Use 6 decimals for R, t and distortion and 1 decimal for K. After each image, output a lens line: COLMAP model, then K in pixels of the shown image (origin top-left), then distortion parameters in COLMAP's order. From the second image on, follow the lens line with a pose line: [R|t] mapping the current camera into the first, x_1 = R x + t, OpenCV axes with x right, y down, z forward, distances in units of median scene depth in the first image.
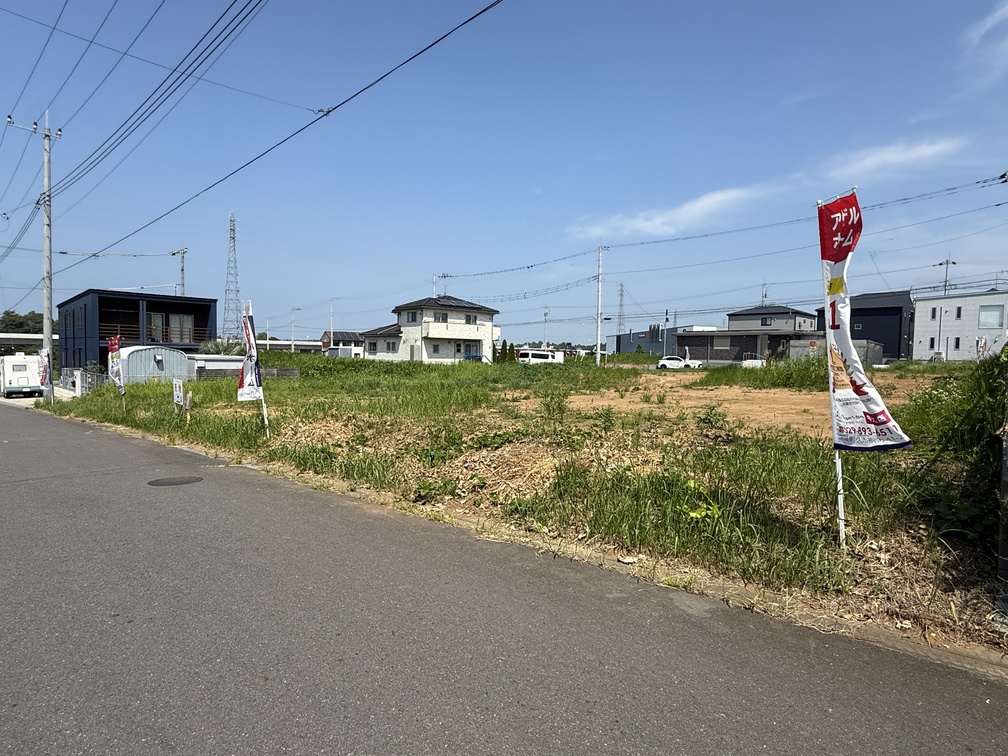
lens RADIAL K [[548.1, 0, 504.0], [0, 548.1, 378.0], [0, 0, 1]] dist [-0.004516, -0.001850]
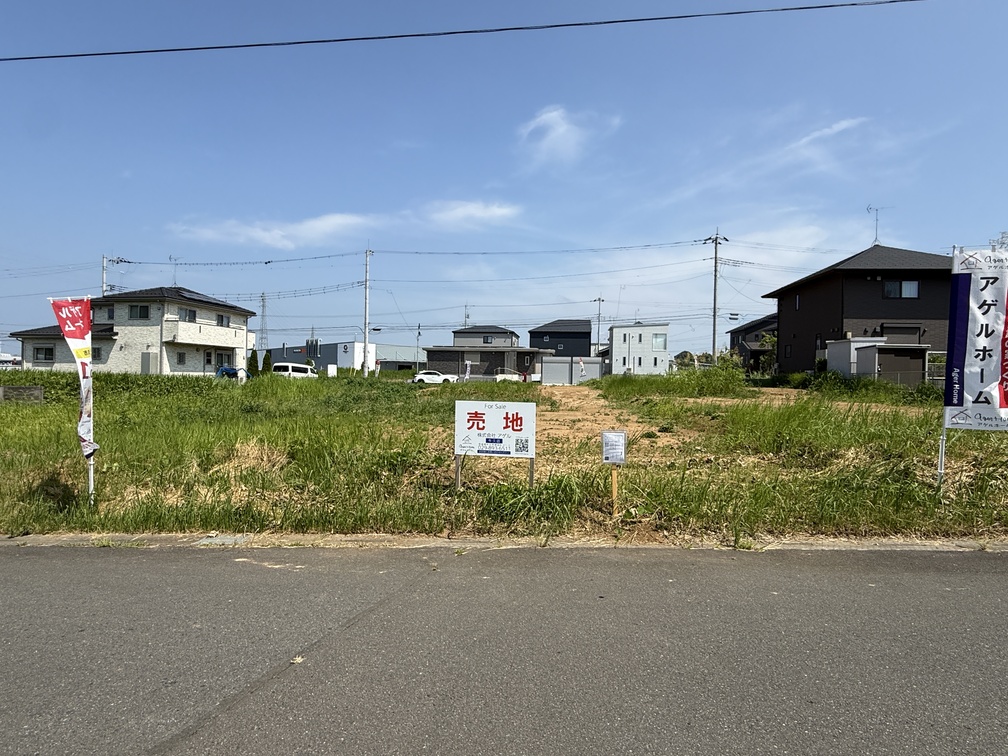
lens RADIAL K [[548.1, 0, 504.0], [0, 548.1, 378.0], [0, 0, 1]] dist [-0.004516, -0.001850]
pose [[0.784227, -0.003467, 0.620465, -0.219365], [0.022616, 0.999480, -0.023000, -0.001004], [-0.620062, 0.032070, 0.783897, 0.156286]]
